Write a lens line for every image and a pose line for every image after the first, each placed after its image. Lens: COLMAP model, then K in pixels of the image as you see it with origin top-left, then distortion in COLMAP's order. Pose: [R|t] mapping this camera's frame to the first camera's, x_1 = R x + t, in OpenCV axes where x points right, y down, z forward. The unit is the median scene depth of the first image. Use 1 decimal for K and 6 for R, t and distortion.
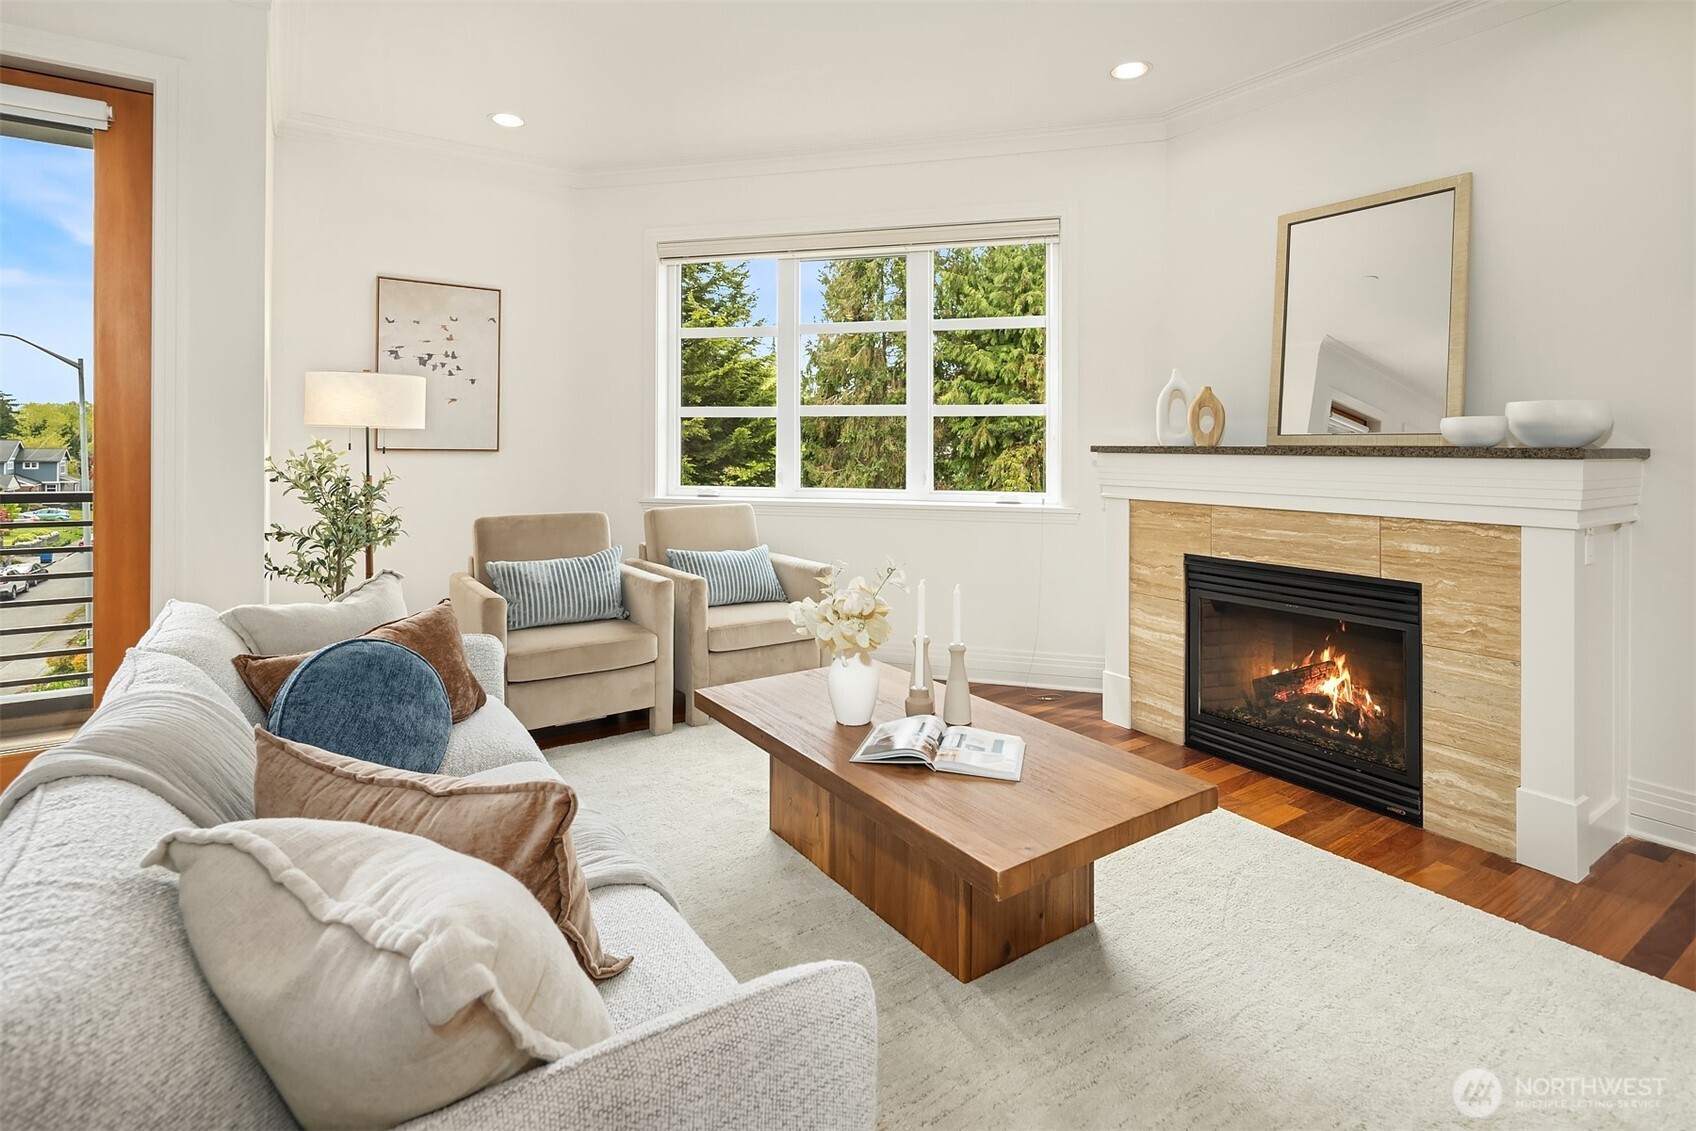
lens RADIAL K [[831.0, 0, 844.1], [0, 831.0, 440.9], [0, 0, 1]] dist [0.004049, -0.004524]
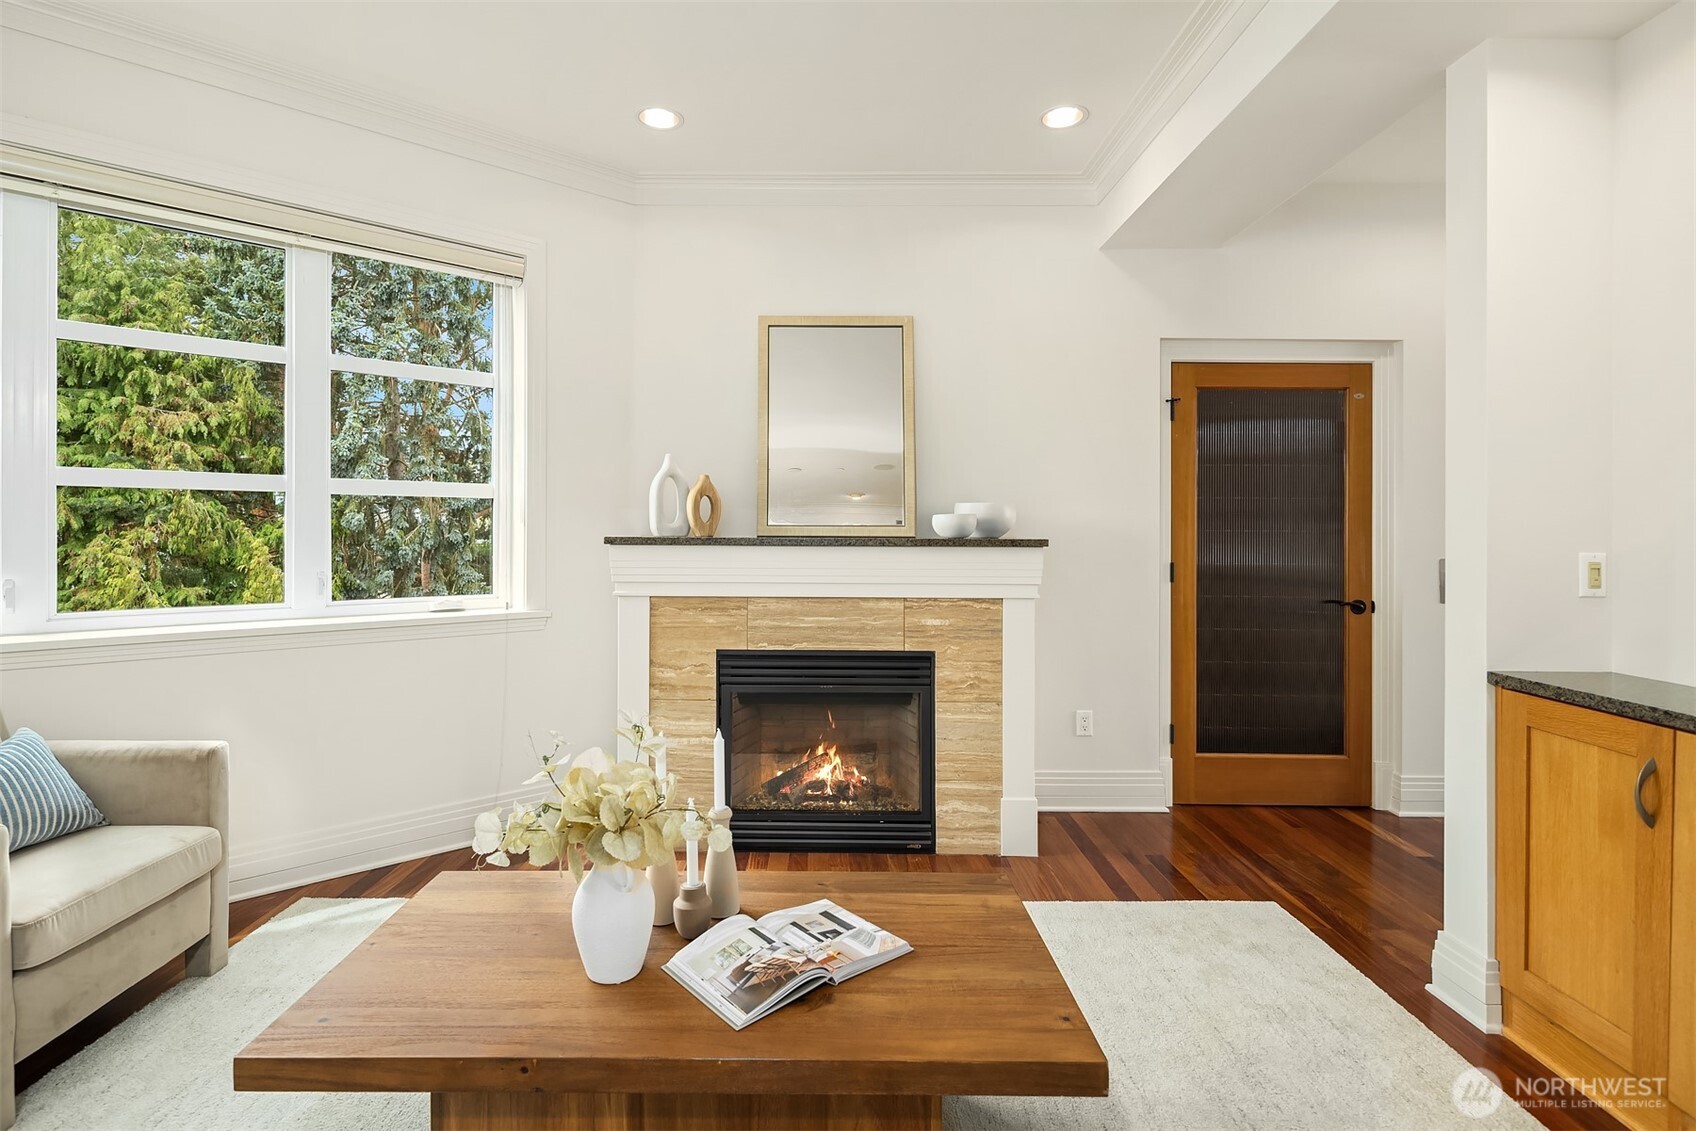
lens RADIAL K [[831.0, 0, 834.3], [0, 831.0, 529.9], [0, 0, 1]] dist [0.004049, -0.004524]
pose [[0.553498, 0.000341, 0.832850, -0.297492], [-0.007794, 0.999958, 0.004771, -0.007127], [-0.832814, -0.009132, 0.553478, 0.347522]]
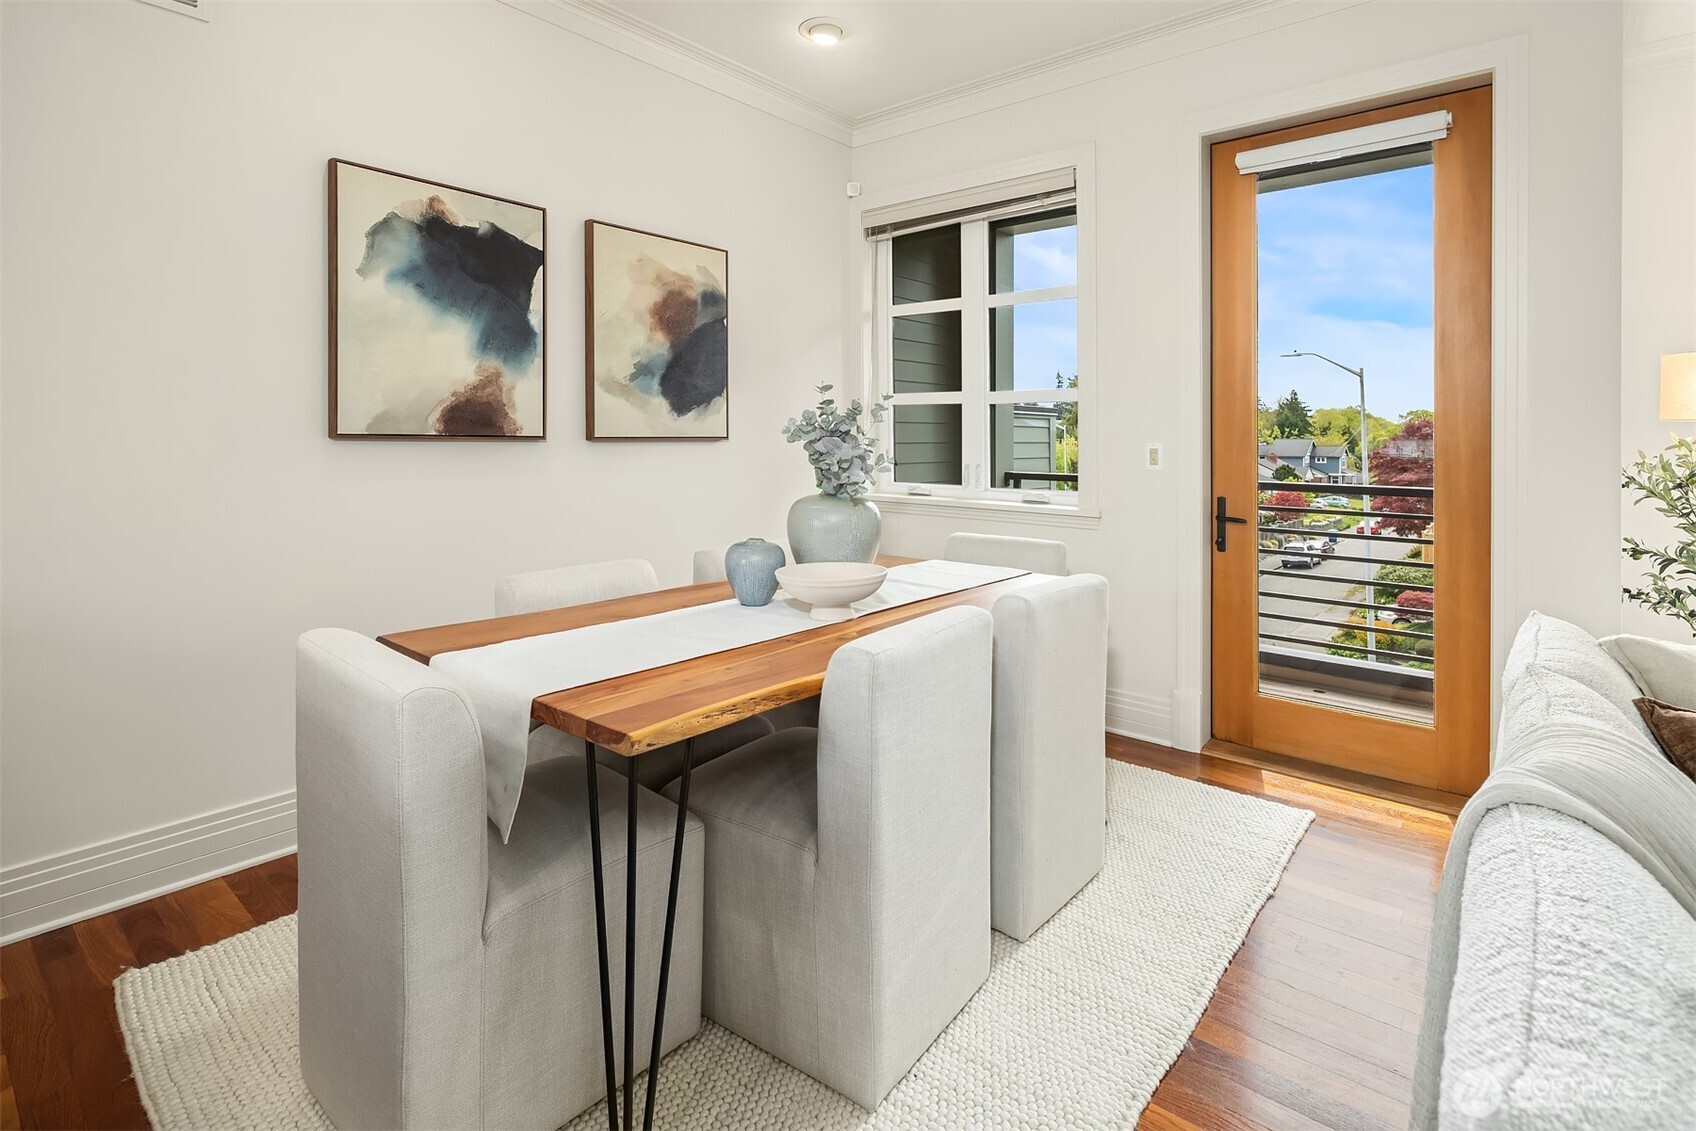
lens RADIAL K [[831.0, 0, 837.0], [0, 831.0, 441.7], [0, 0, 1]] dist [0.004049, -0.004524]
pose [[0.267224, -0.001182, -0.963634, -0.078317], [0.003732, 0.999993, -0.000192, -0.000932], [0.963627, -0.003545, 0.267226, 0.000694]]
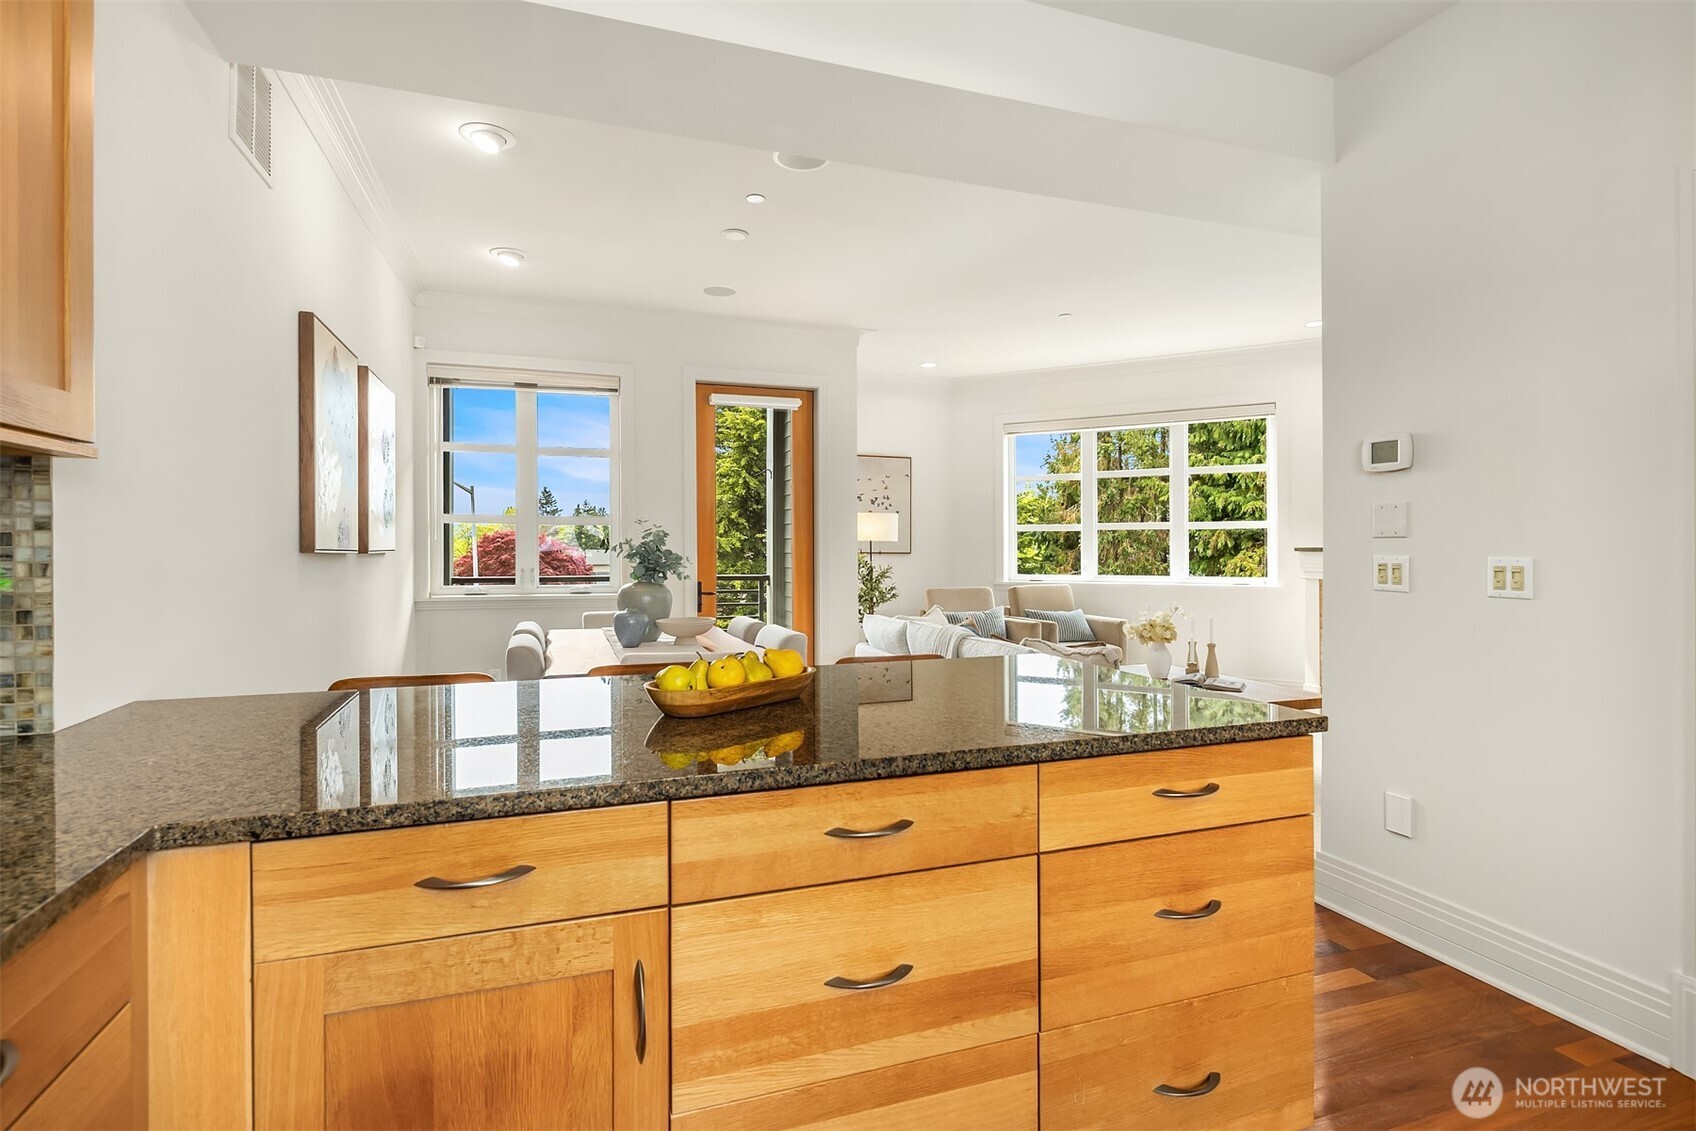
lens RADIAL K [[831.0, 0, 840.1], [0, 831.0, 548.5], [0, 0, 1]] dist [0.004049, -0.004524]
pose [[0.965734, -0.007905, -0.259412, -0.153333], [0.009333, 0.999947, 0.004276, -0.007563], [0.259365, -0.006551, 0.965757, -0.876020]]
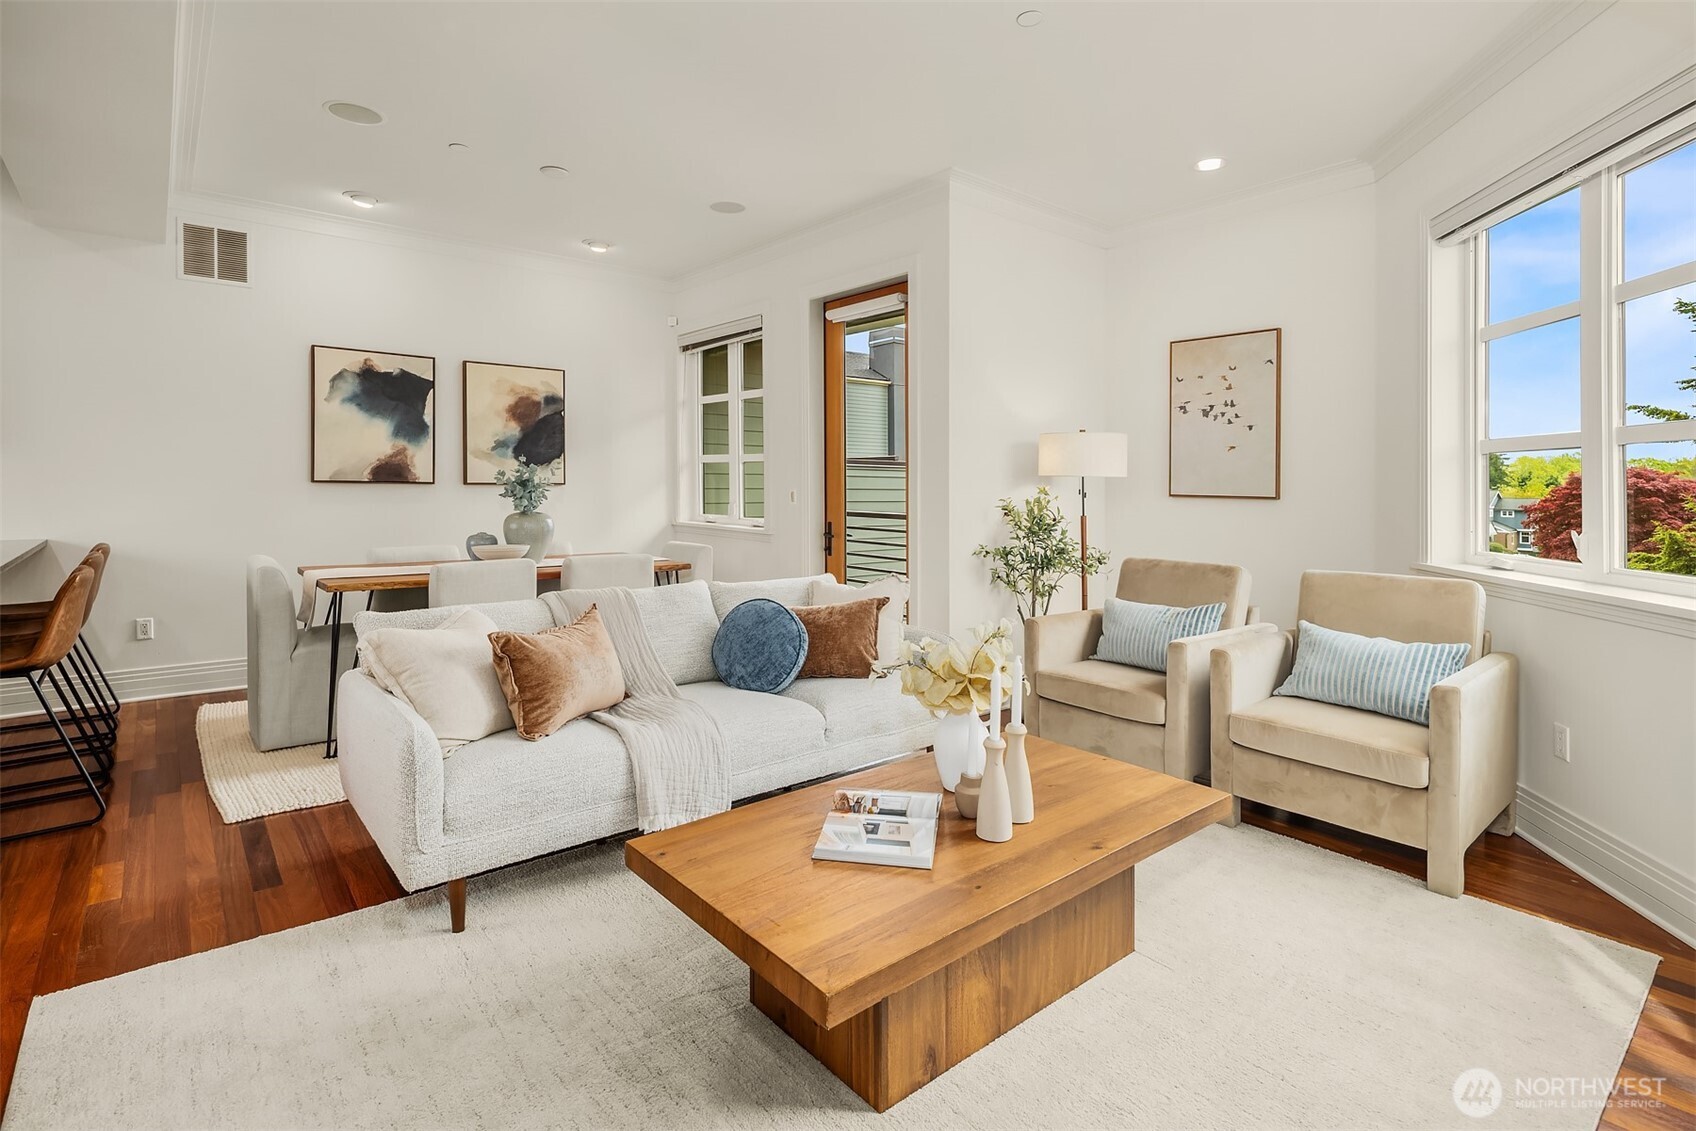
lens RADIAL K [[831.0, 0, 834.0], [0, 831.0, 492.7], [0, 0, 1]] dist [0.004049, -0.004524]
pose [[0.093708, 0.003487, -0.995594, 0.637068], [-0.002529, 0.999991, 0.003265, 0.004972], [0.995596, 0.002212, 0.093716, 0.536487]]
